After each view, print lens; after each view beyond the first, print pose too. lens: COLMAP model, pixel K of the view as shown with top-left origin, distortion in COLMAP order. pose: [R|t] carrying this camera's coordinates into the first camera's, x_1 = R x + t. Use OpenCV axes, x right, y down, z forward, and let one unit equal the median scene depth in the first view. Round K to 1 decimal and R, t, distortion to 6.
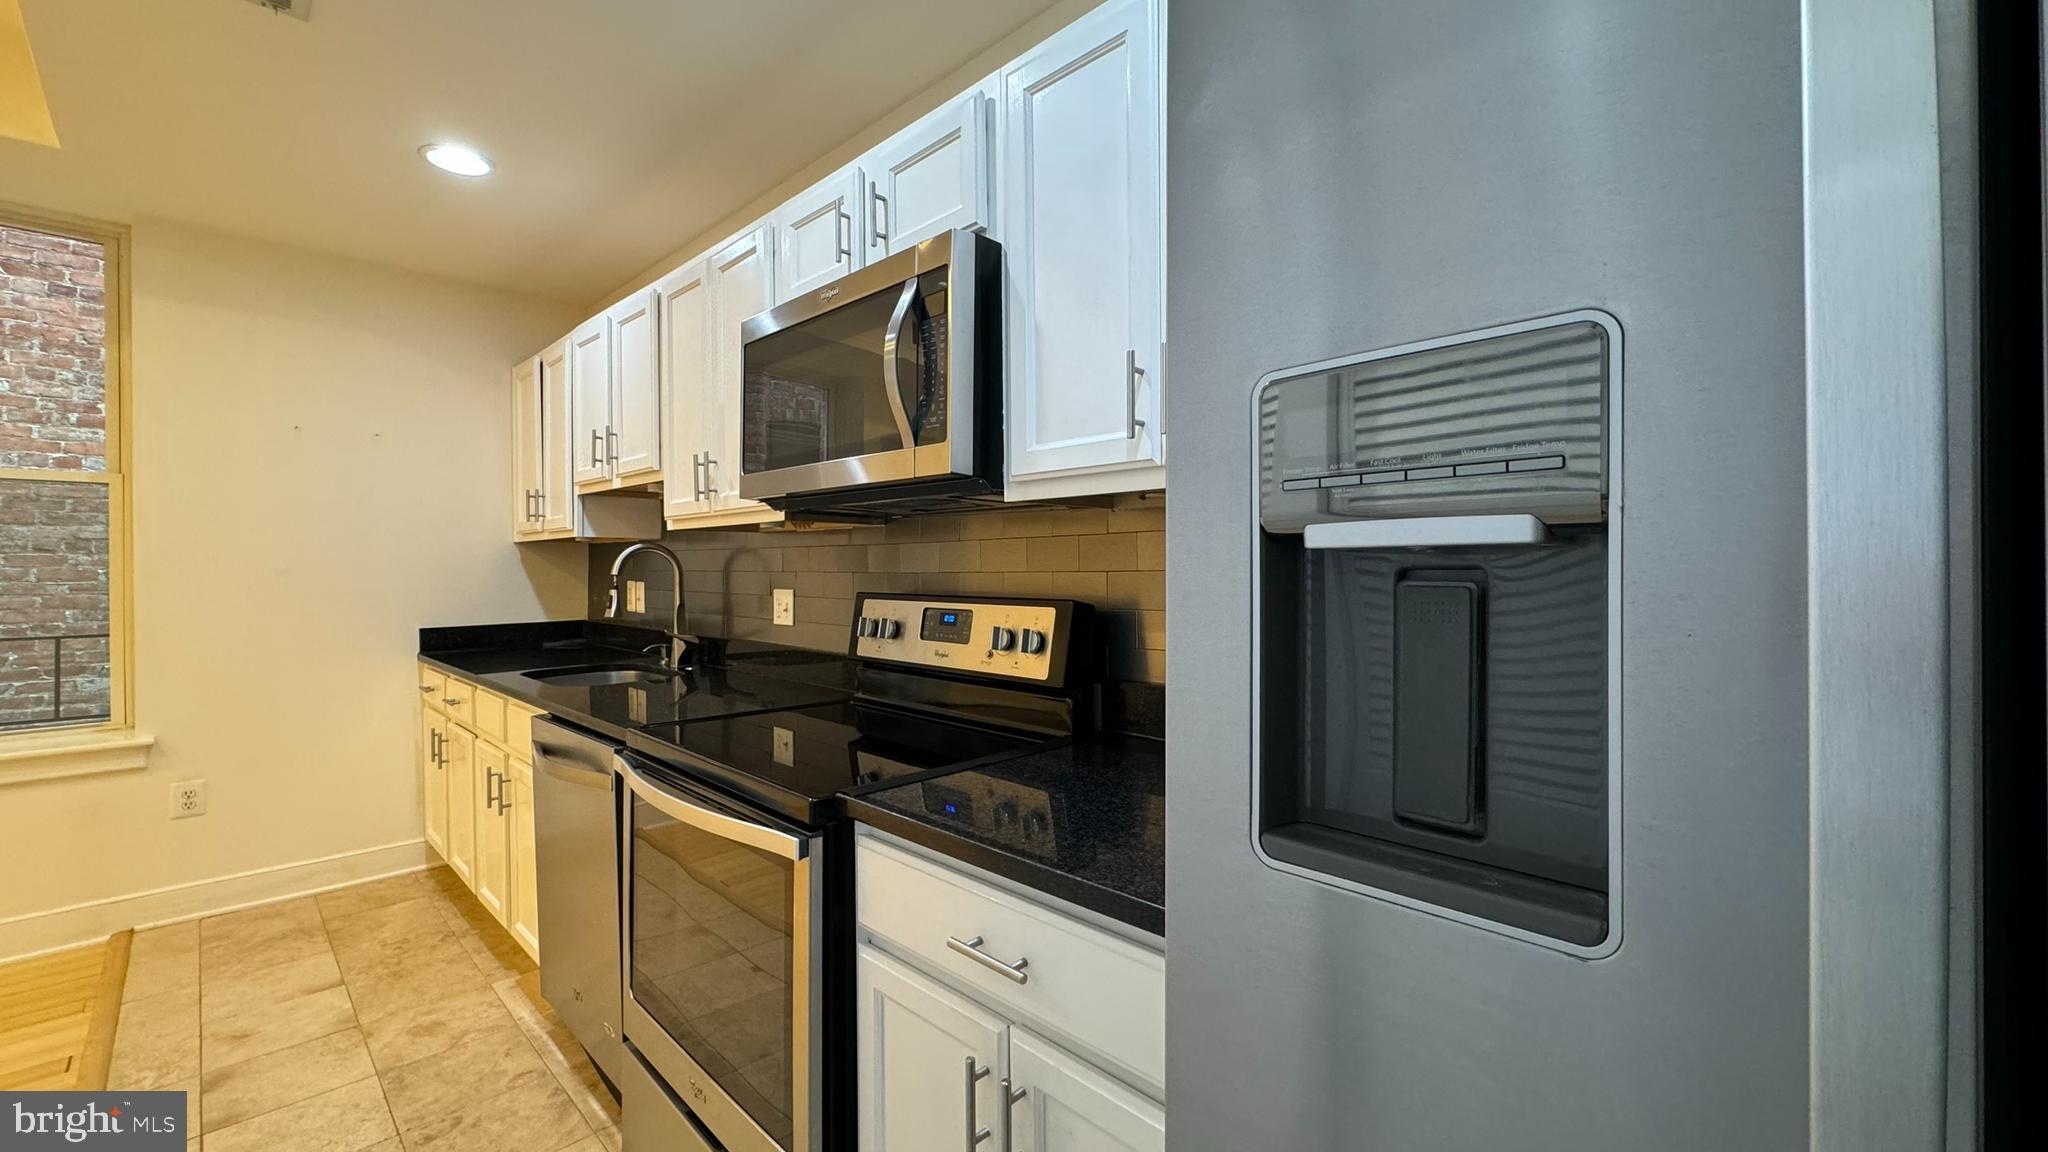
lens RADIAL K [[813.9, 0, 1021.0], [0, 813.9, 571.0], [0, 0, 1]] dist [-0.002306, 0.000440]
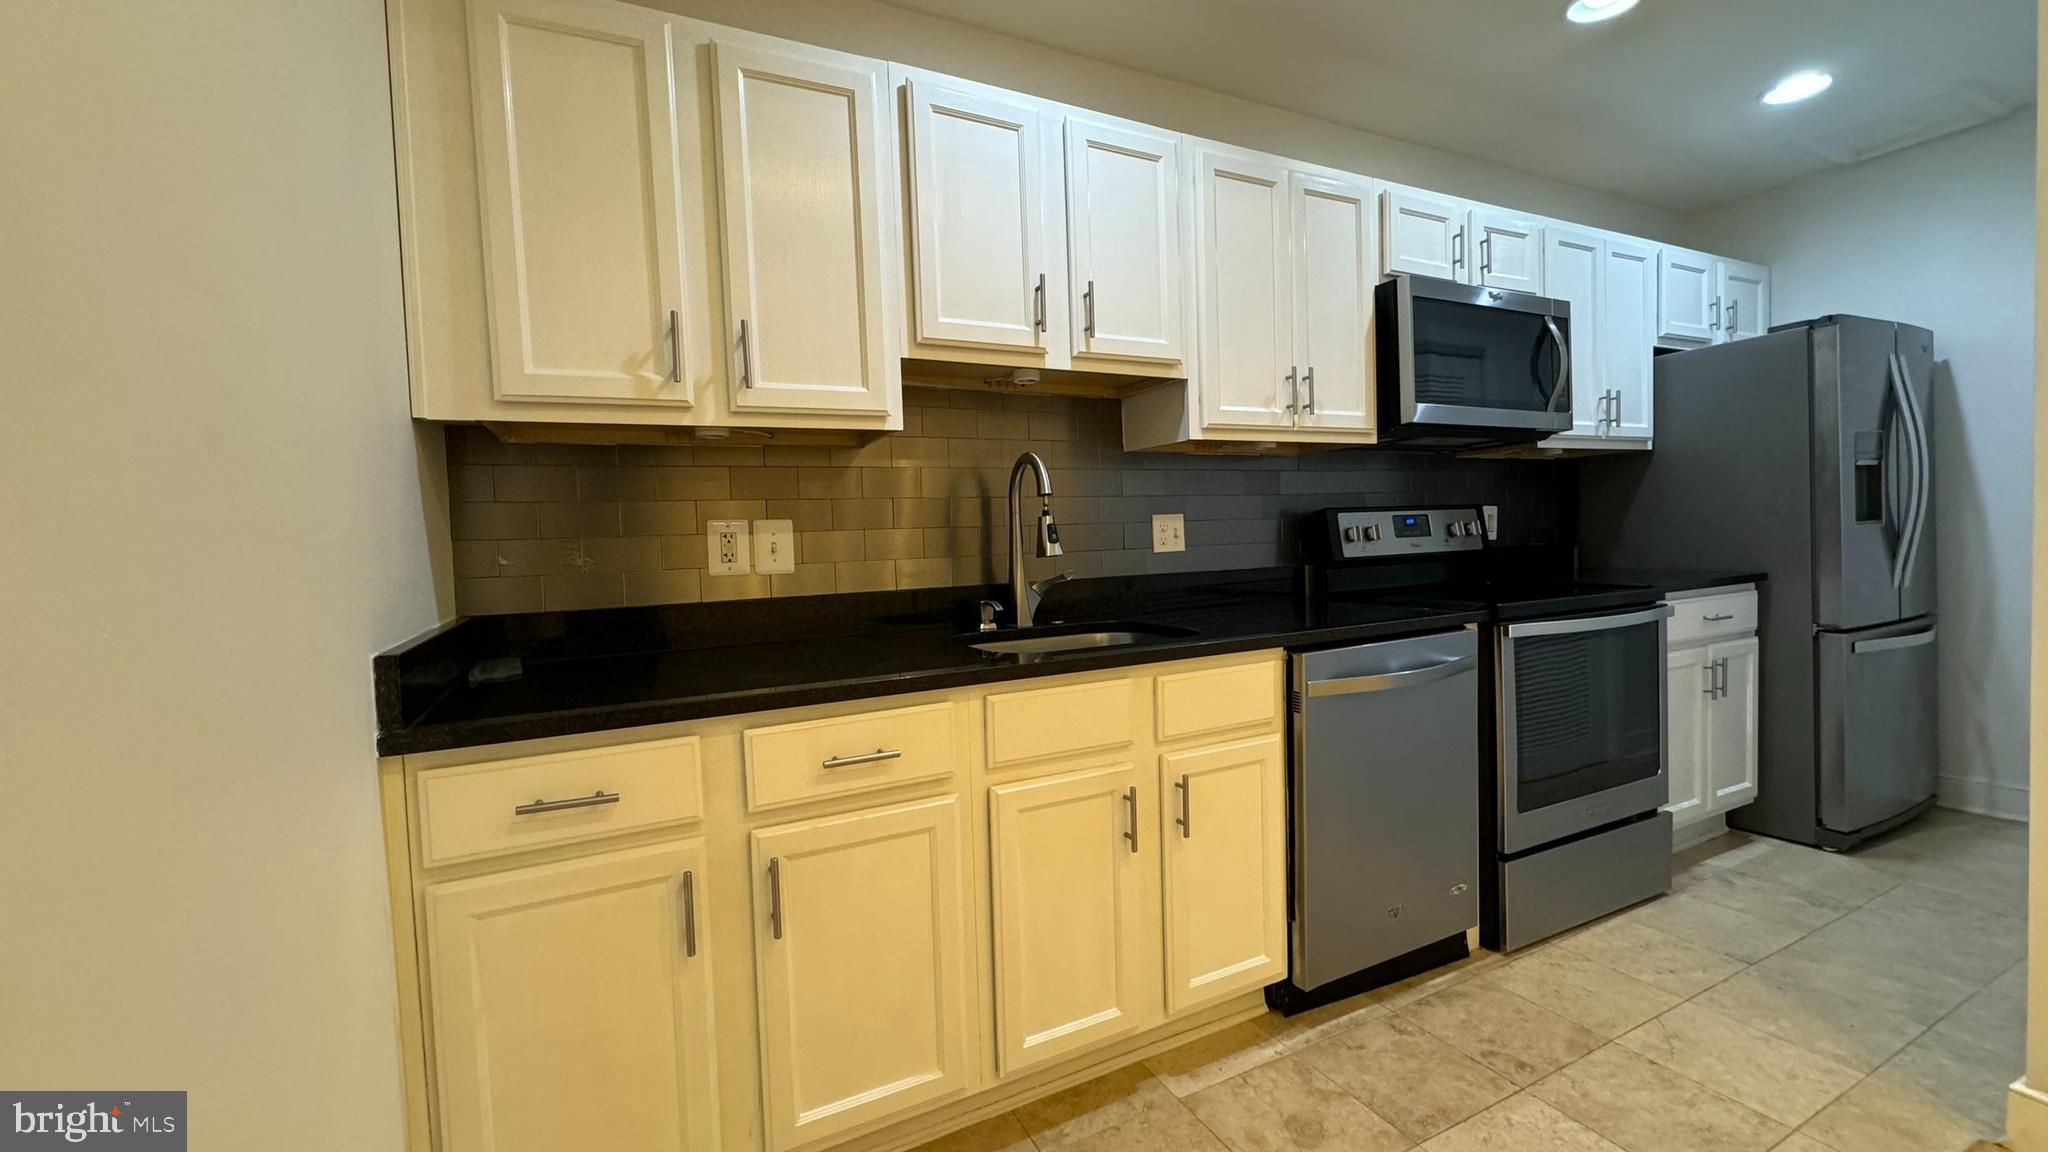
lens RADIAL K [[813.9, 0, 1021.8], [0, 813.9, 571.5], [0, 0, 1]] dist [-0.002306, 0.000440]
pose [[0.328203, -0.048484, 0.943362, -1.115936], [0.041927, 0.998445, 0.036728, 0.042168], [-0.943676, 0.027498, 0.329725, 0.764914]]
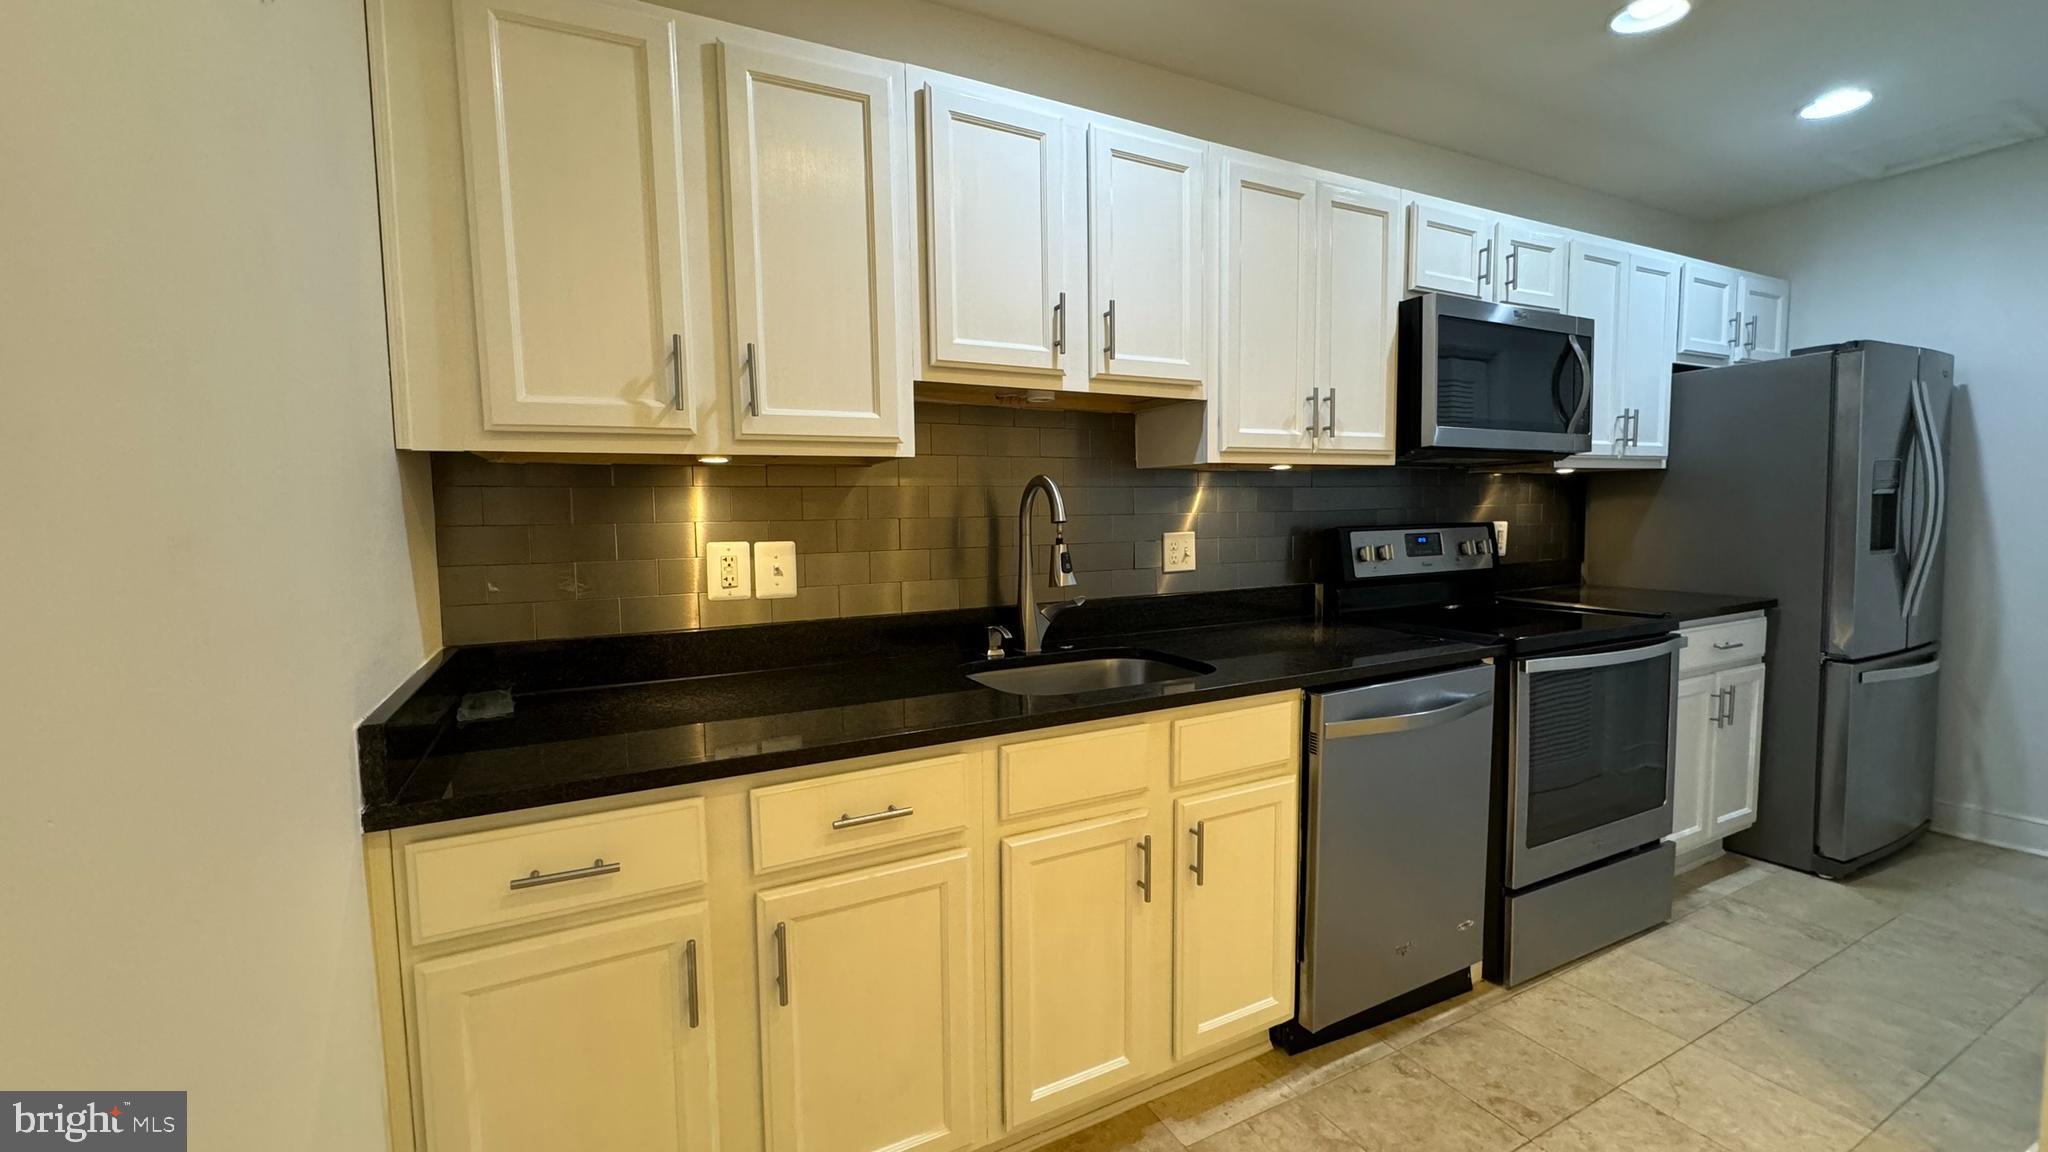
lens RADIAL K [[813.9, 0, 1021.6], [0, 813.9, 571.7], [0, 0, 1]] dist [-0.002306, 0.000440]
pose [[0.315072, -0.074120, 0.946169, -1.098259], [0.020908, 0.997246, 0.071158, -0.002366], [-0.948838, -0.002638, 0.315754, 0.789948]]
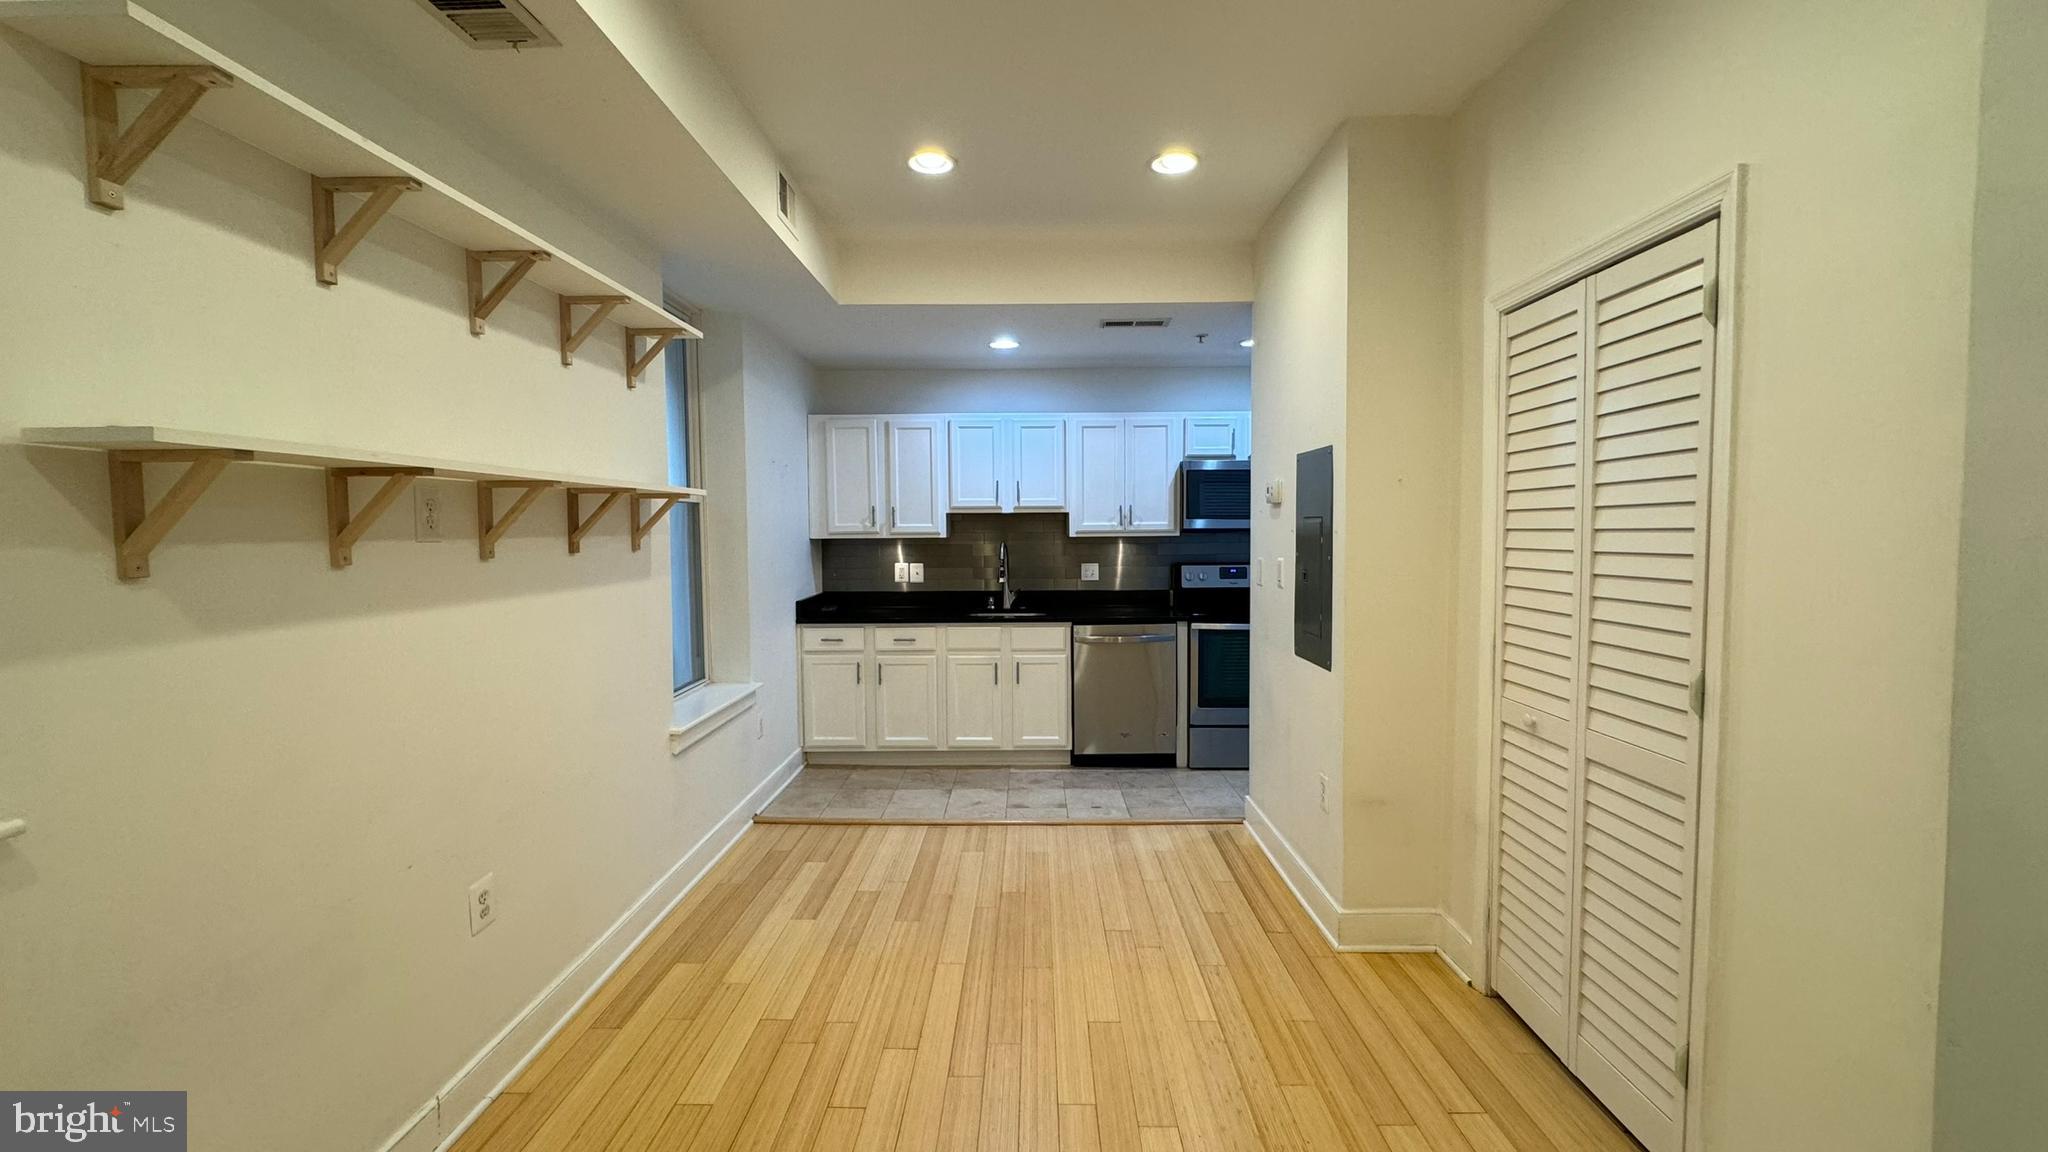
lens RADIAL K [[813.9, 0, 1023.3], [0, 813.9, 573.4], [0, 0, 1]] dist [-0.002306, 0.000440]
pose [[0.716607, -0.042175, 0.696201, -1.686815], [0.009473, 0.998667, 0.050747, -0.054476], [-0.697413, -0.029770, 0.716051, -0.344915]]
